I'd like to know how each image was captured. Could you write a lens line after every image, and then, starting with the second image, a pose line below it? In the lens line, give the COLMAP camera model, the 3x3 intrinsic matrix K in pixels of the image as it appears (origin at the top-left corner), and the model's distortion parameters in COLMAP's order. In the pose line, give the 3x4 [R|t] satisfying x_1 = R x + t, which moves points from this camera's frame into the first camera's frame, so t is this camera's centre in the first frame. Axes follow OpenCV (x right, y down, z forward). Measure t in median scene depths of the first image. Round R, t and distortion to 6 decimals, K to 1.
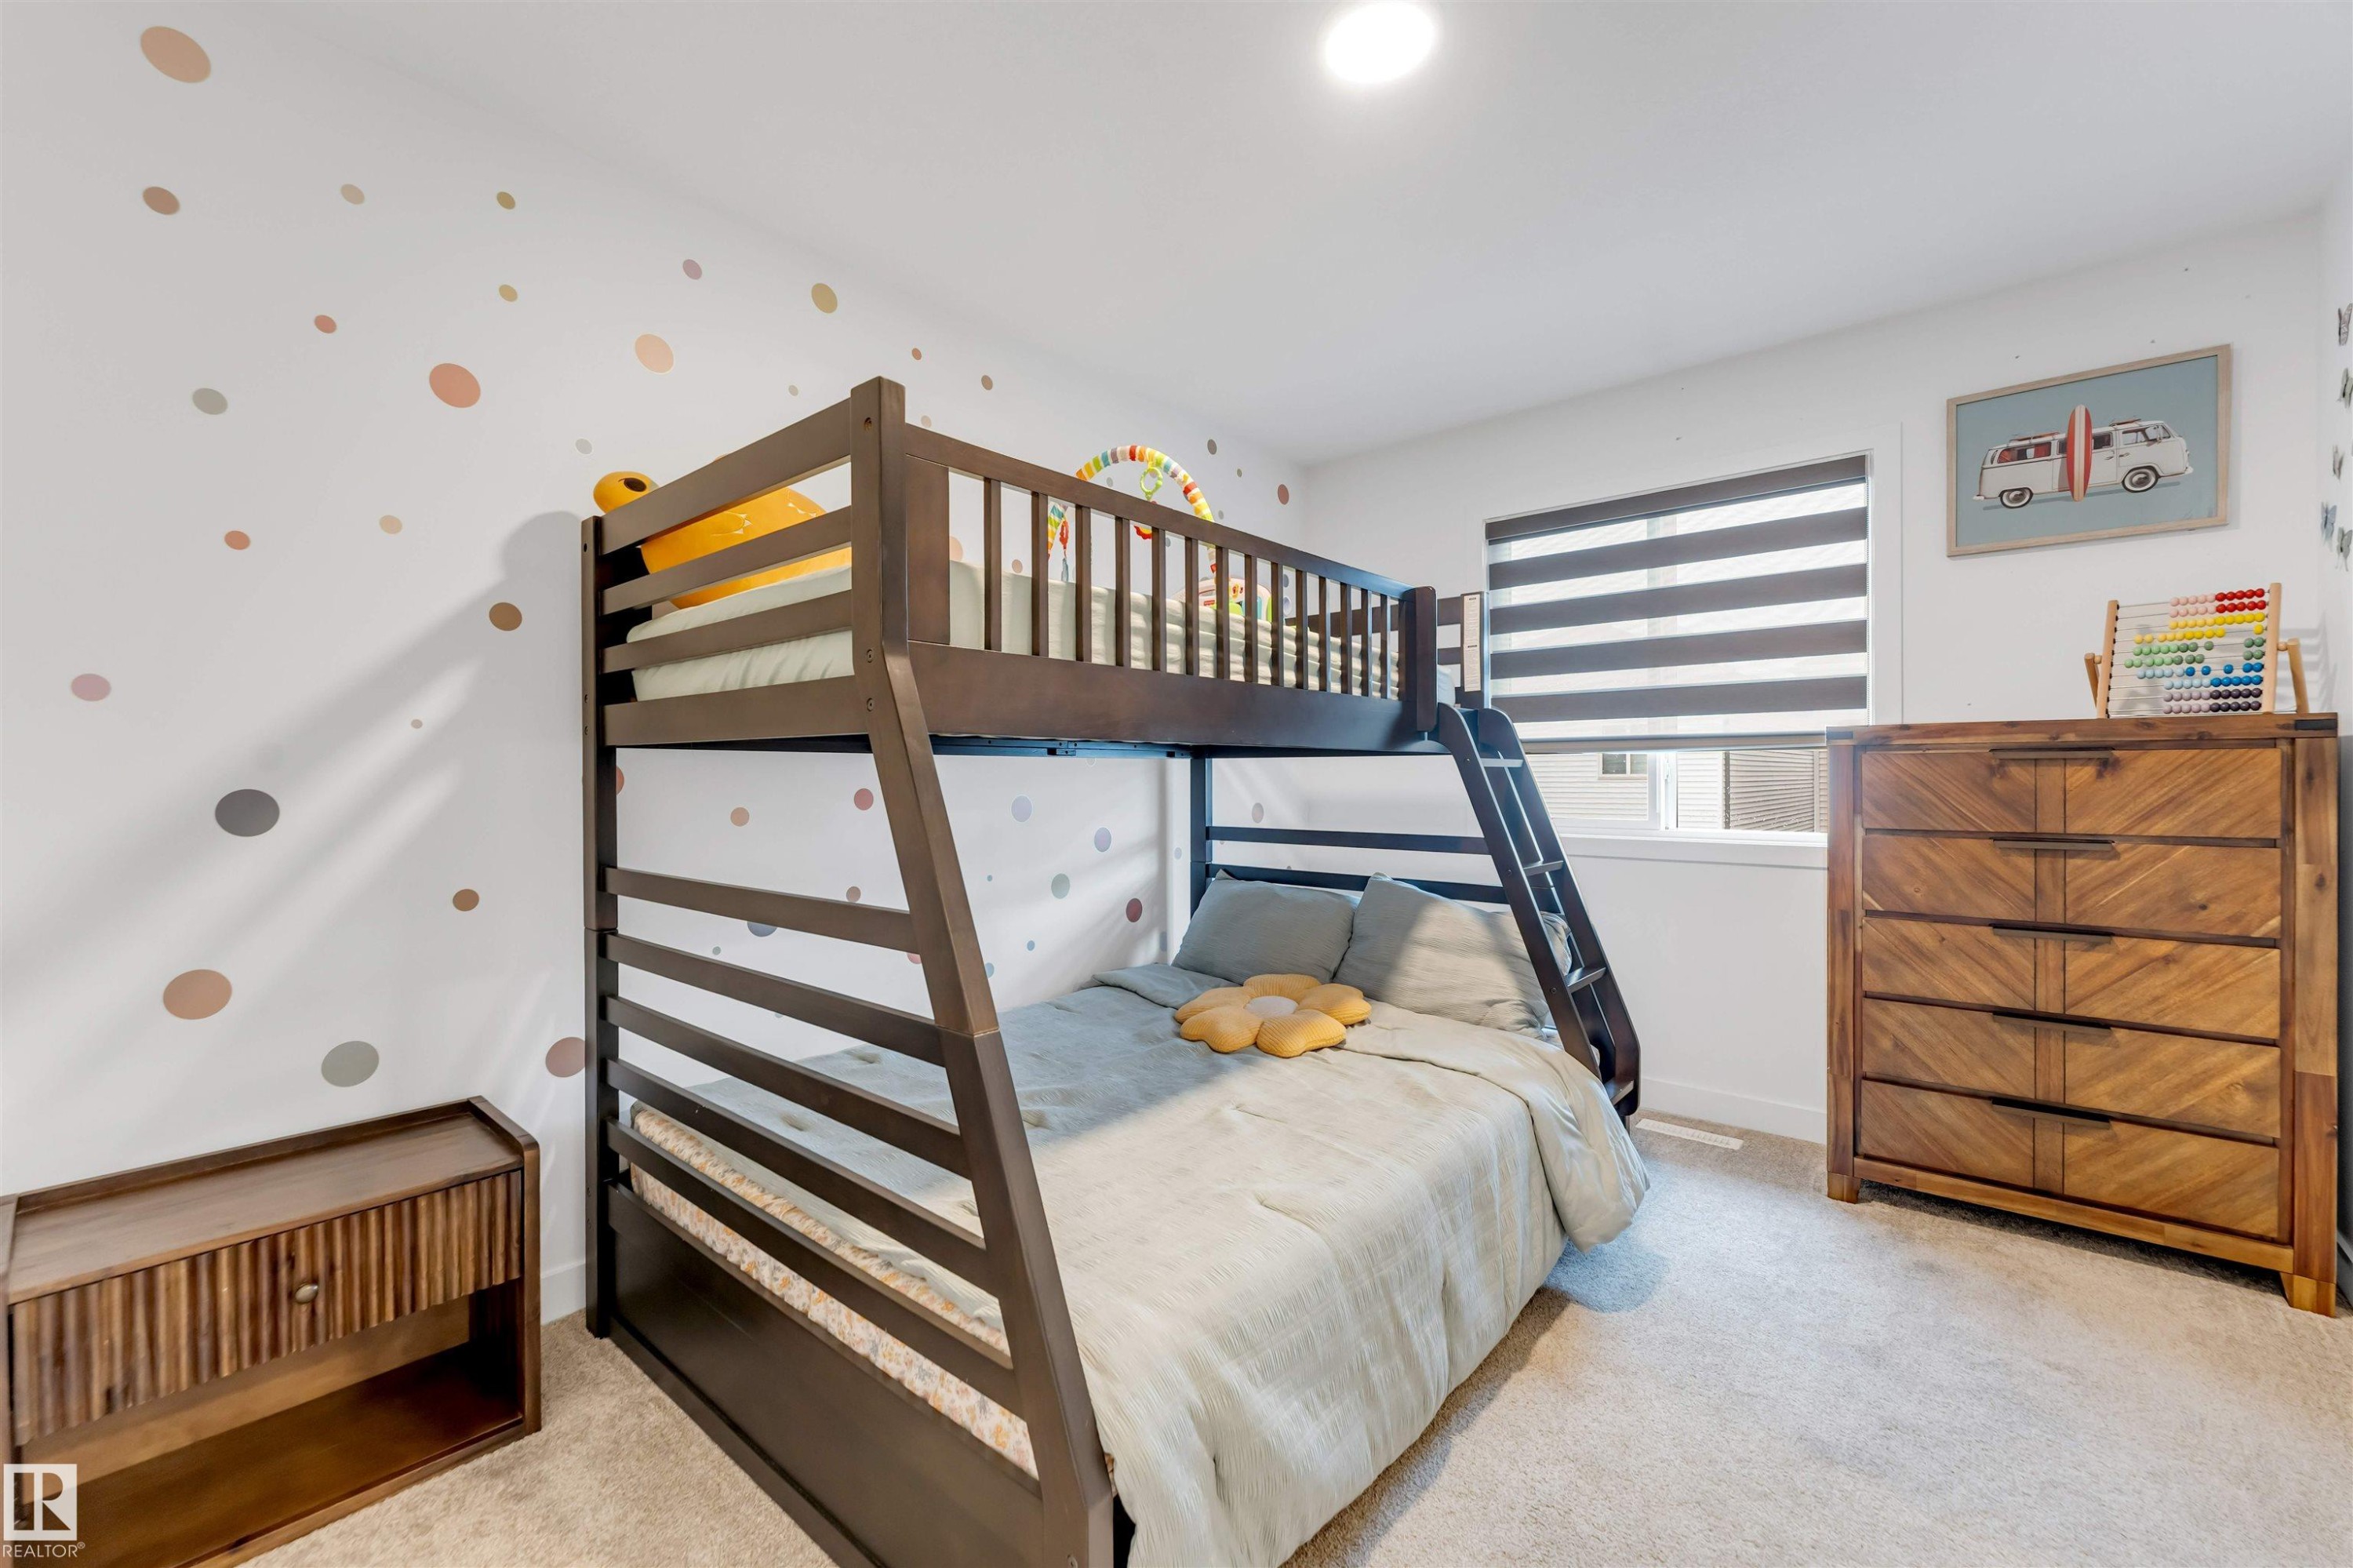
lens RADIAL K [[962.5, 0, 1157.5], [0, 962.5, 774.0], [0, 0, 1]] dist [0.000743, -0.002530]
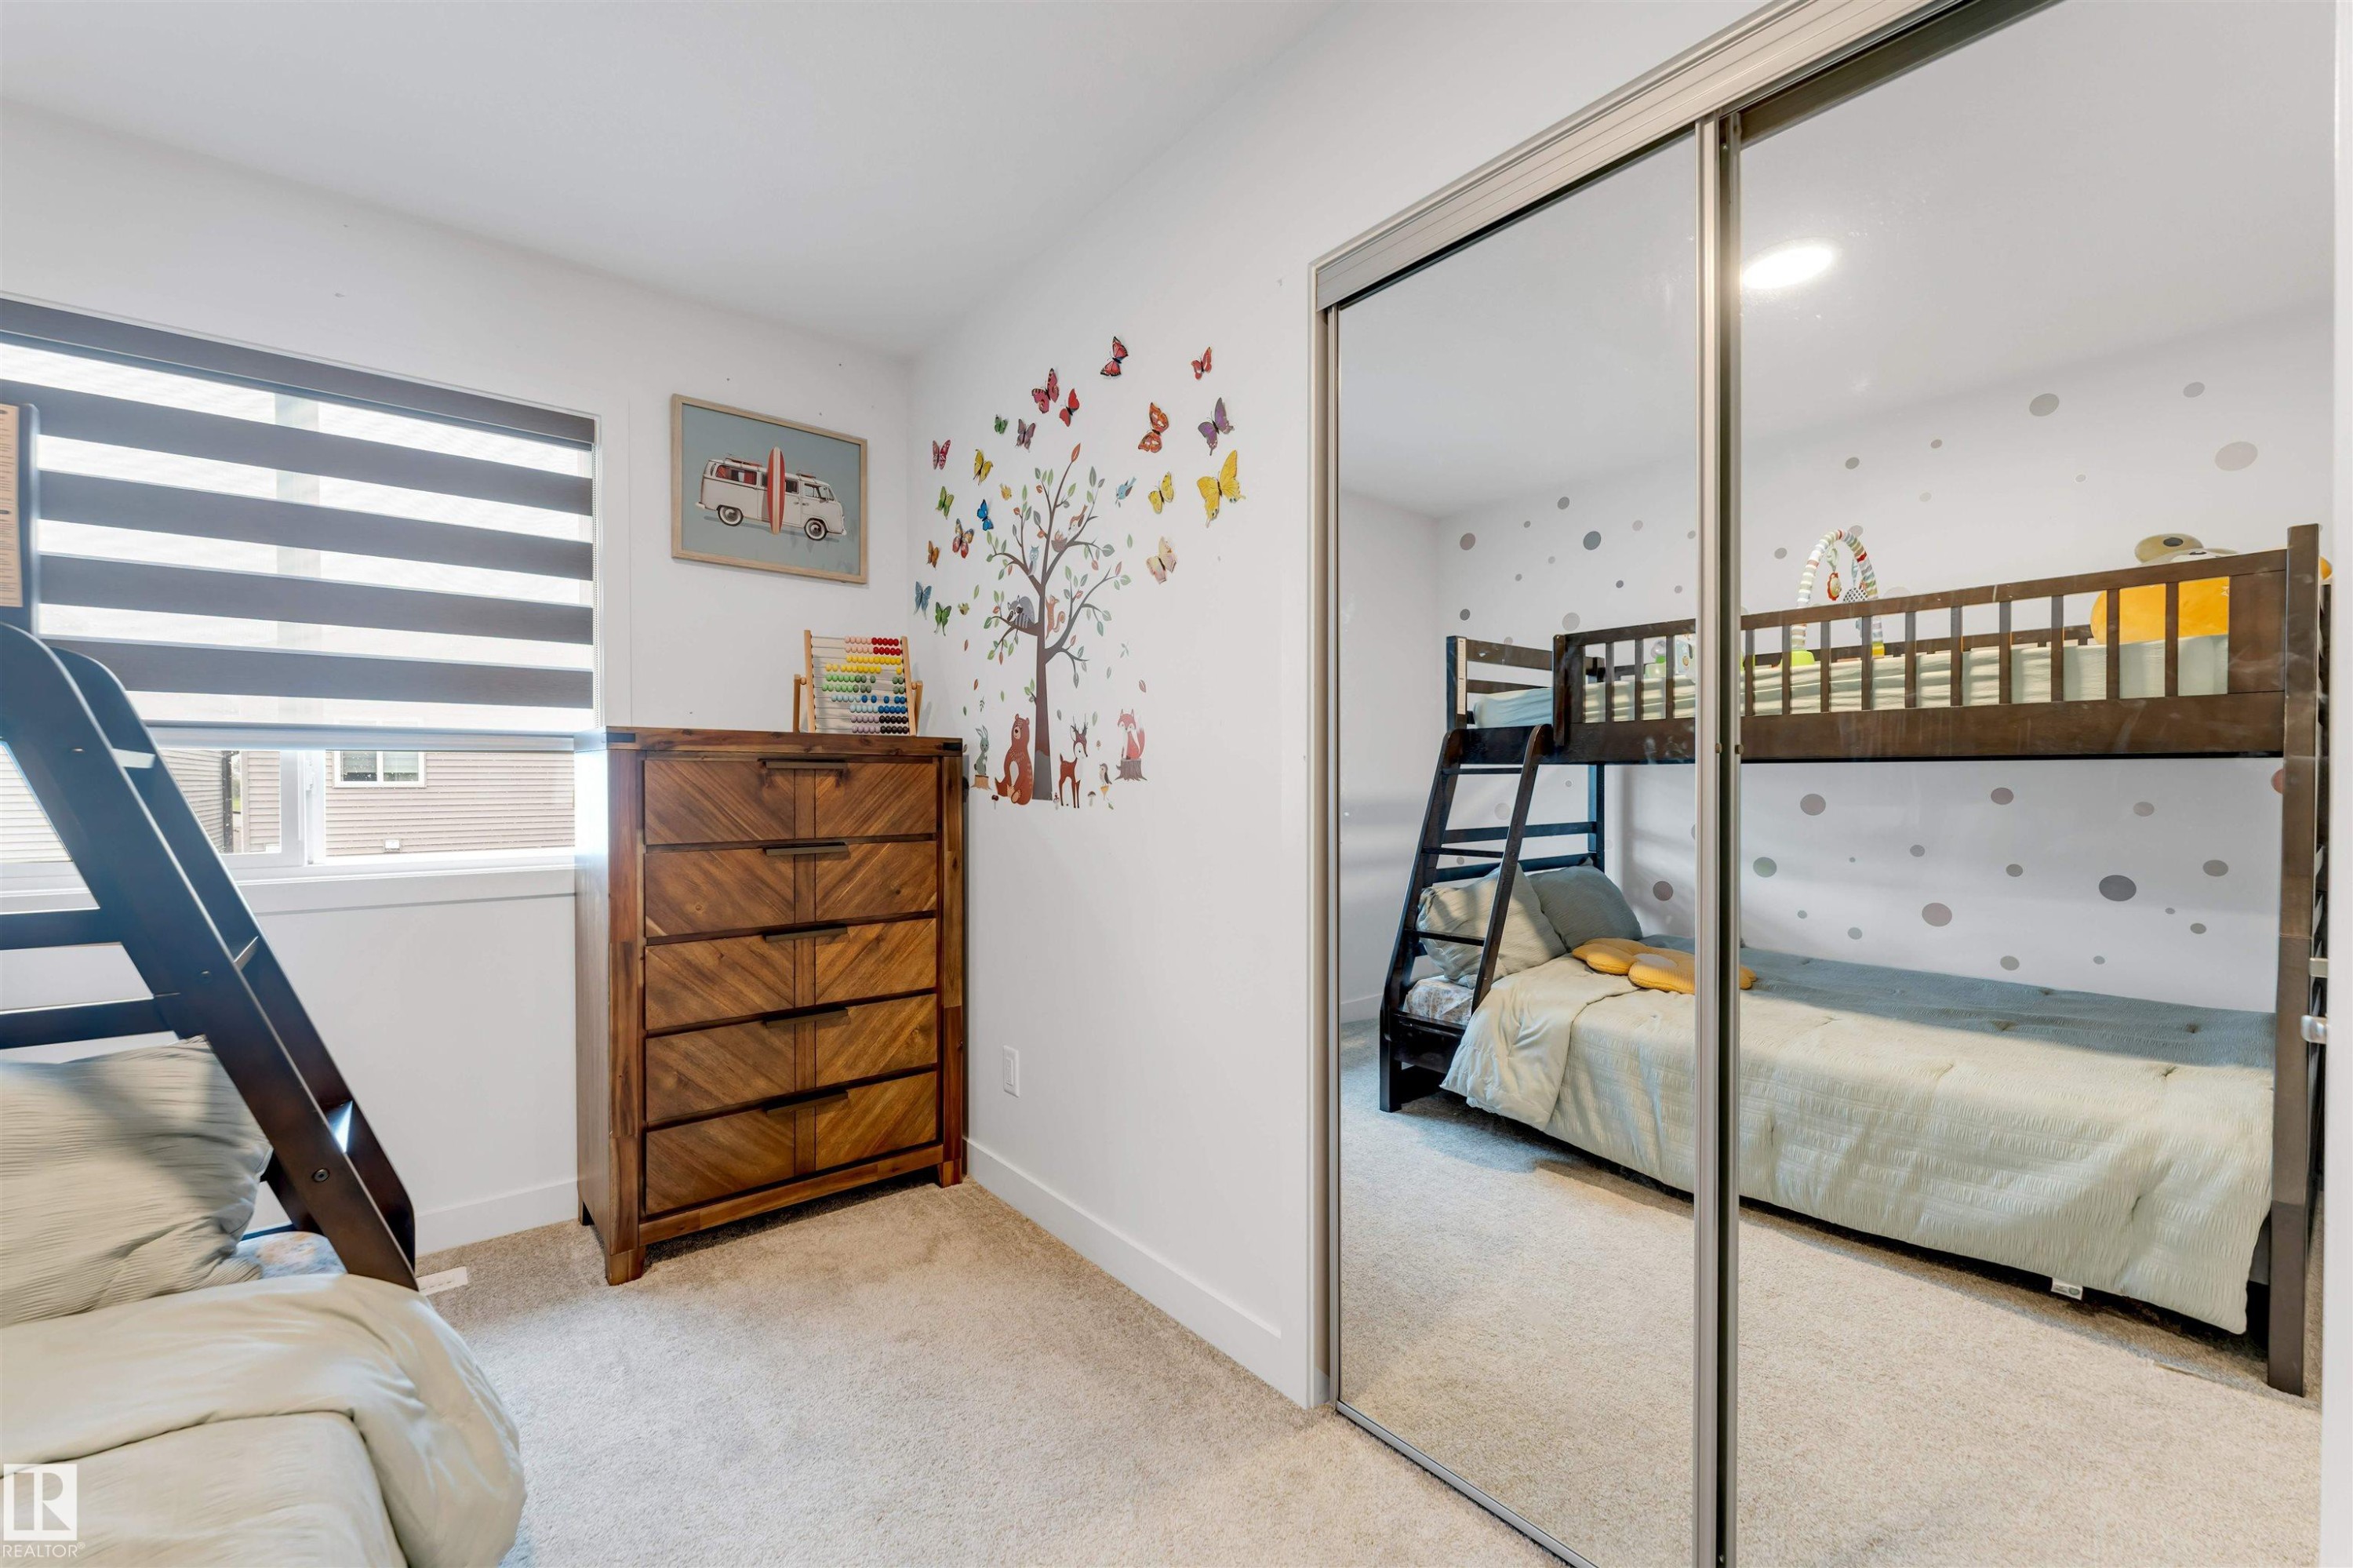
lens RADIAL K [[946.8, 0, 1178.0], [0, 946.8, 792.4], [0, 0, 1]] dist [0.000543, -0.002680]
pose [[0.165353, -0.008142, 0.986201, -0.036816], [-0.001756, 0.999962, 0.008550, 0.000354], [-0.986233, -0.003146, 0.165332, 0.402252]]
